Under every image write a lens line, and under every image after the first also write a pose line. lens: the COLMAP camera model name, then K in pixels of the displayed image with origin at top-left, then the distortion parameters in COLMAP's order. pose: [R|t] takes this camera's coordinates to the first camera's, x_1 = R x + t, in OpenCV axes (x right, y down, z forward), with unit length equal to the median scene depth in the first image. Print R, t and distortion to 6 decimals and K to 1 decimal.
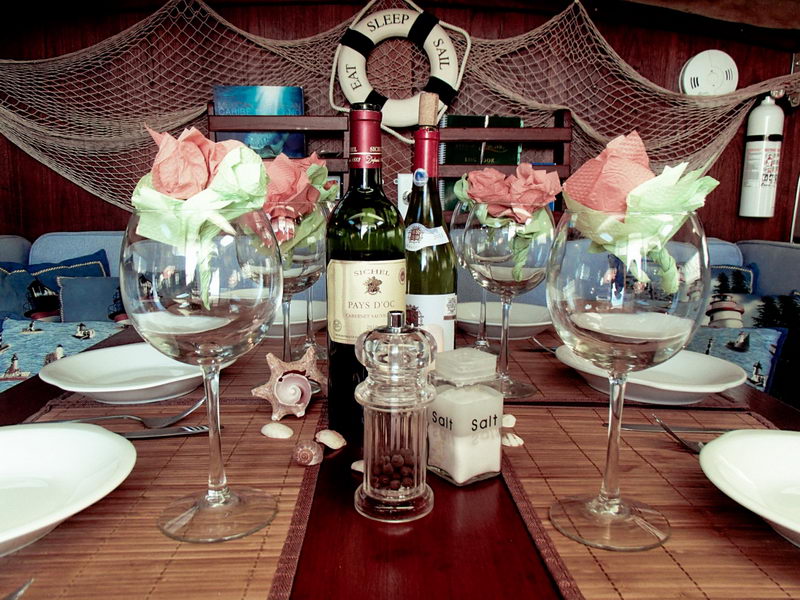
lens RADIAL K [[671.7, 0, 403.2], [0, 671.7, 300.0], [0, 0, 1]] dist [-0.001583, 0.001675]
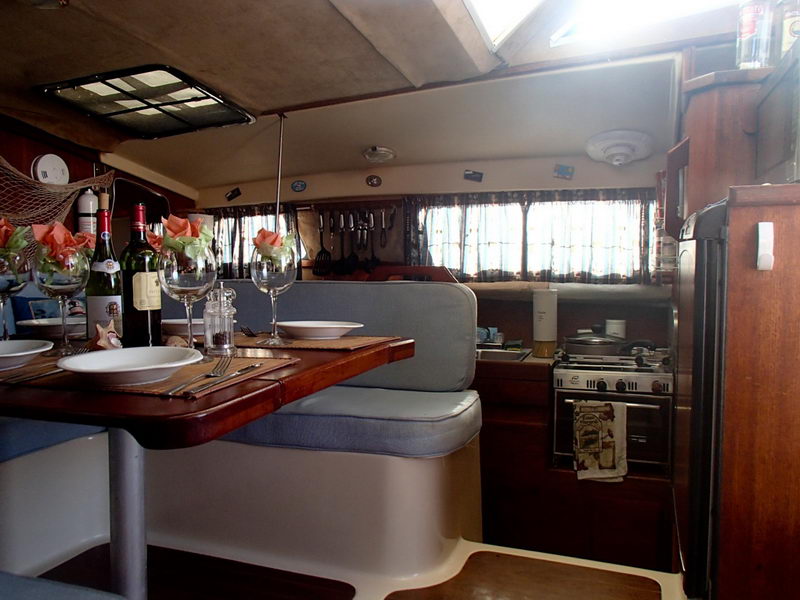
lens RADIAL K [[671.7, 0, 403.2], [0, 671.7, 300.0], [0, 0, 1]] dist [-0.001583, 0.001675]
pose [[0.360581, -0.063769, 0.930545, -0.683974], [0.155344, 0.987832, 0.007499, 0.054670], [-0.919701, 0.141851, 0.366100, -0.210648]]
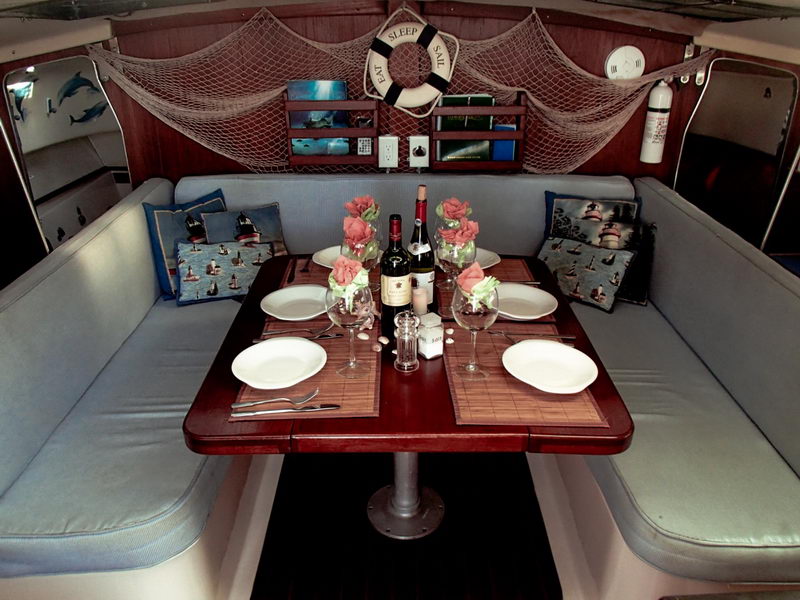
lens RADIAL K [[671.7, 0, 403.2], [0, 671.7, 300.0], [0, 0, 1]] dist [-0.001583, 0.001675]
pose [[0.999775, 0.002523, -0.021073, 0.010674], [0.003137, 0.964439, 0.264285, -0.239882], [0.020990, -0.264292, 0.964214, -0.568331]]
